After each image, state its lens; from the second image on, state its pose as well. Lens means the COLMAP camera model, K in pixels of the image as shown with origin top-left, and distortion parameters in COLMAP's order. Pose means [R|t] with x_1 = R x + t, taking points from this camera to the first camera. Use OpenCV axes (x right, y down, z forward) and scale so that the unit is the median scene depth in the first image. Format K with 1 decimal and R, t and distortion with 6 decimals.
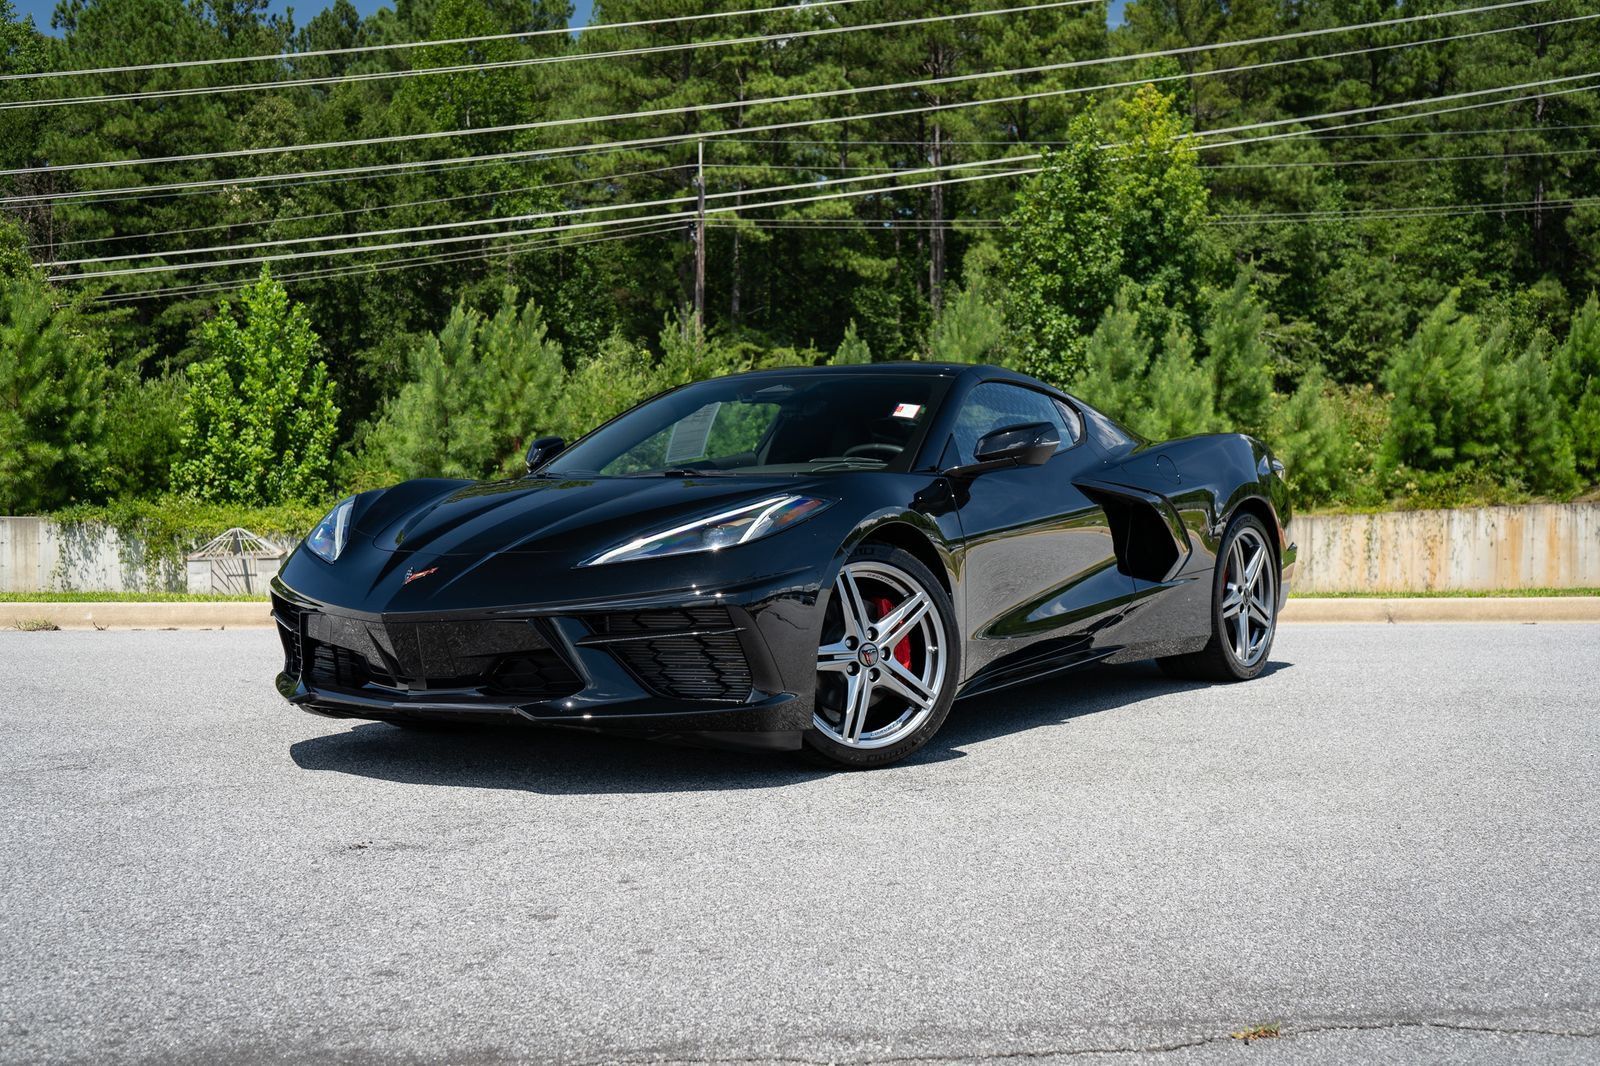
lens RADIAL K [[2063.2, 0, 802.4], [0, 2063.2, 530.4], [0, 0, 1]] dist [0.025040, 0.022096]
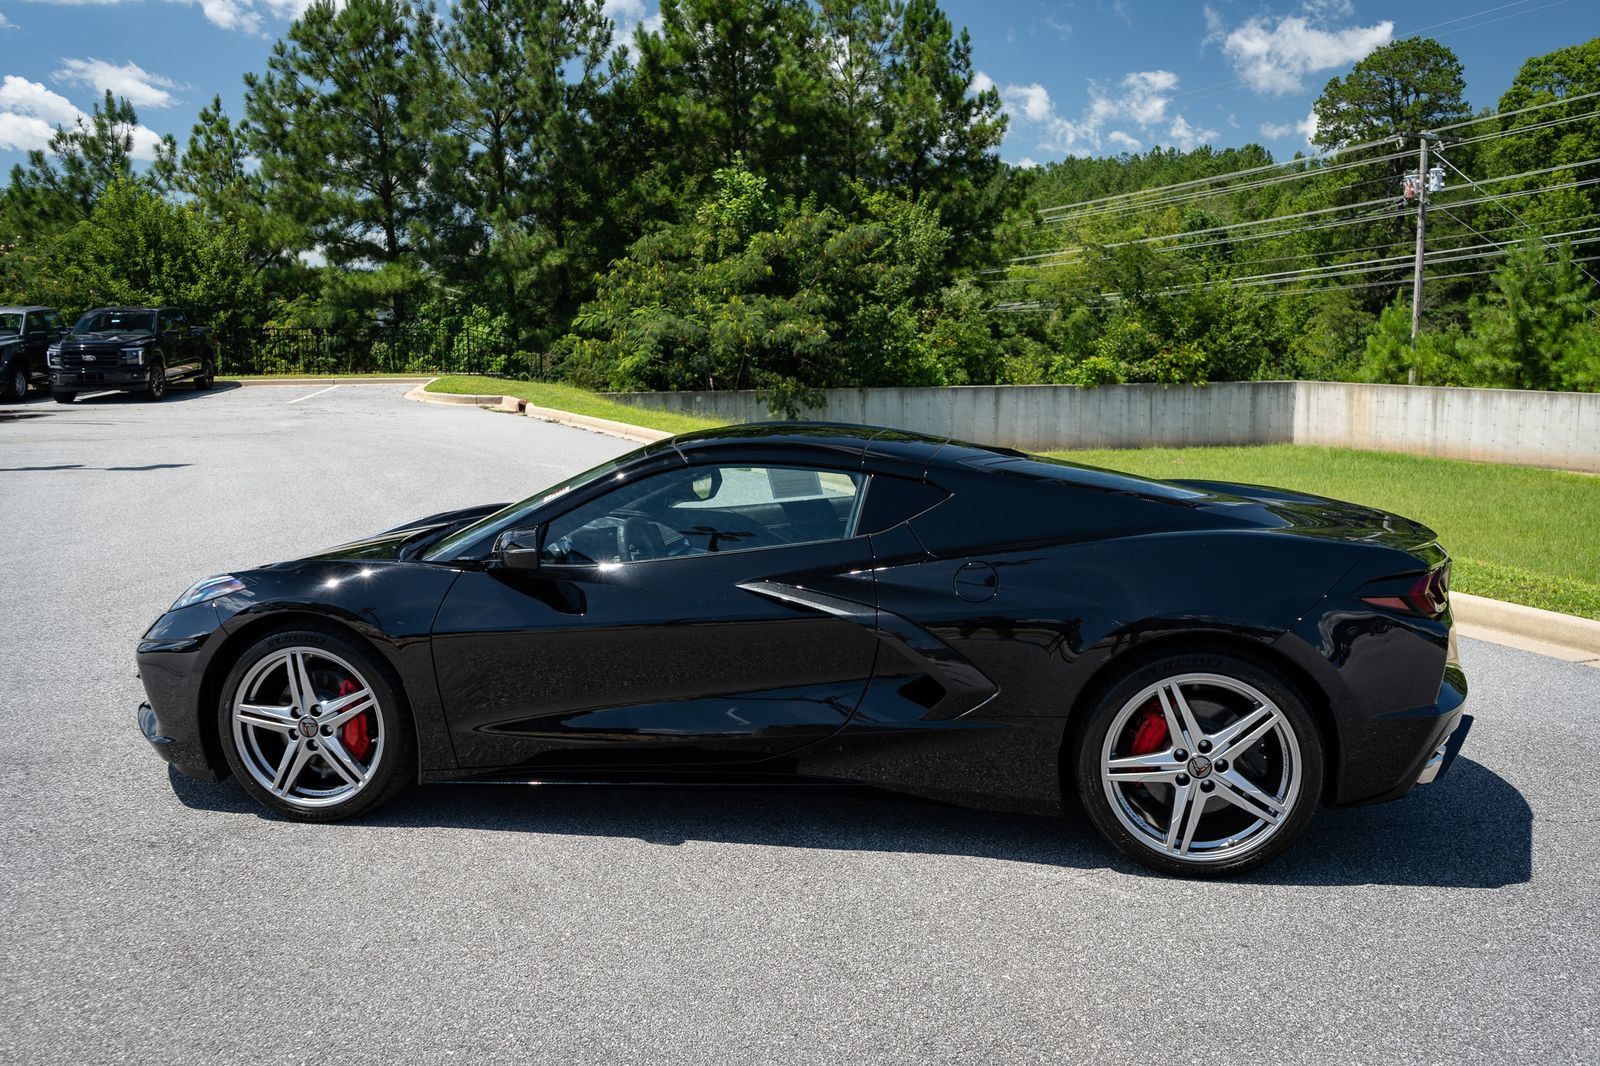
lens RADIAL K [[1375.3, 0, 800.0], [0, 1375.3, 533.0], [0, 0, 1]] dist [0.000489, 0.004153]
pose [[0.395617, 0.137005, -0.908139, 0.114143], [-0.026331, 0.990096, 0.137899, -0.021572], [0.918038, -0.030643, 0.395306, 0.133714]]
